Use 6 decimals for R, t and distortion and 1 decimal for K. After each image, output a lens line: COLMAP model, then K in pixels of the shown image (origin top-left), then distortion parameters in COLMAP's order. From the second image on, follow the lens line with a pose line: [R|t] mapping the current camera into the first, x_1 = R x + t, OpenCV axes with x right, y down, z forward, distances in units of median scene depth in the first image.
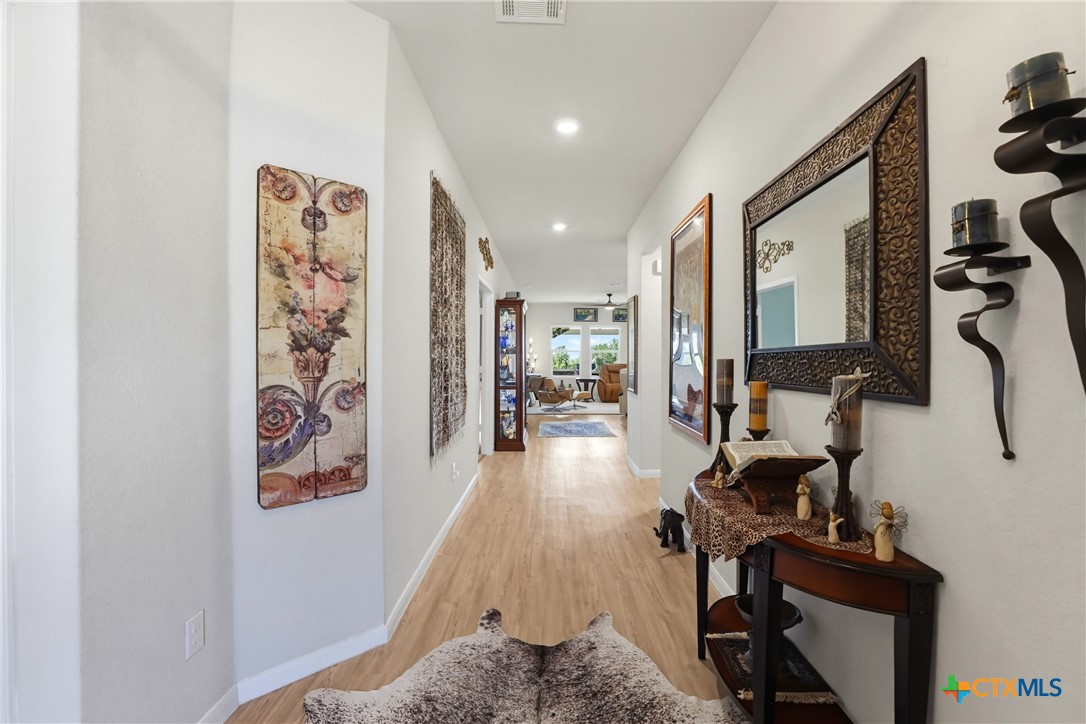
lens RADIAL K [[499.9, 0, 543.7], [0, 499.9, 359.0], [0, 0, 1]] dist [-0.042124, 0.011079]
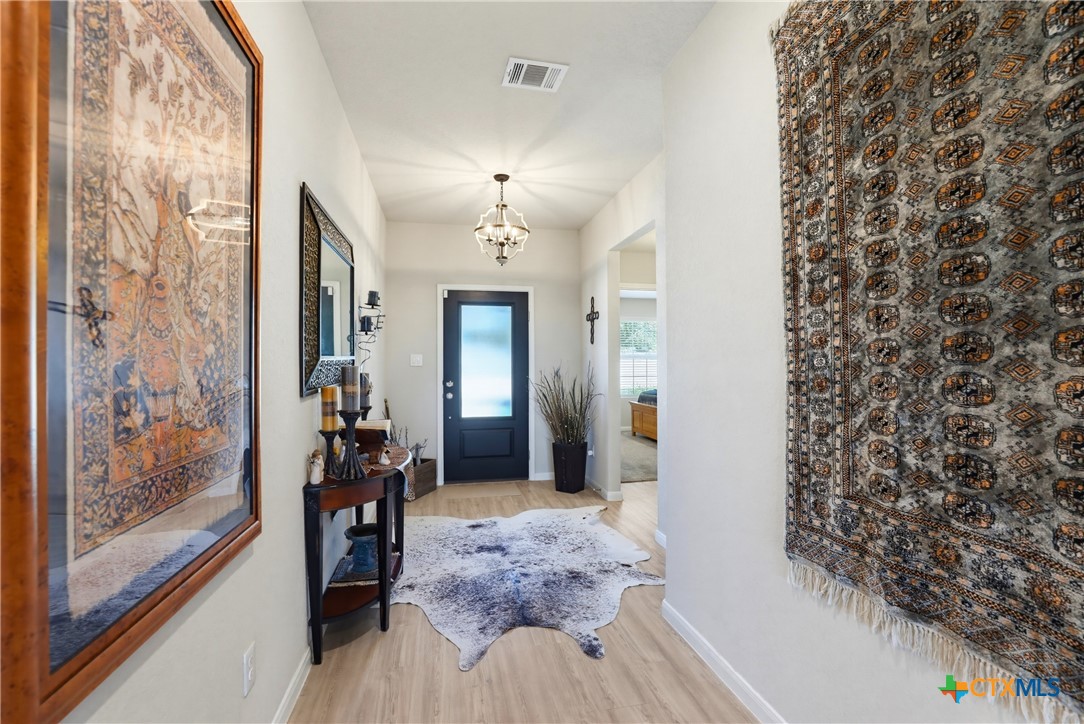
lens RADIAL K [[498.9, 0, 543.0], [0, 498.9, 361.2], [0, 0, 1]] dist [-0.042124, 0.011079]
pose [[-0.977299, -0.002069, -0.211855, 0.192031], [-0.002682, 0.999993, 0.002607, -0.013346], [0.211848, 0.003116, -0.977298, 2.018483]]
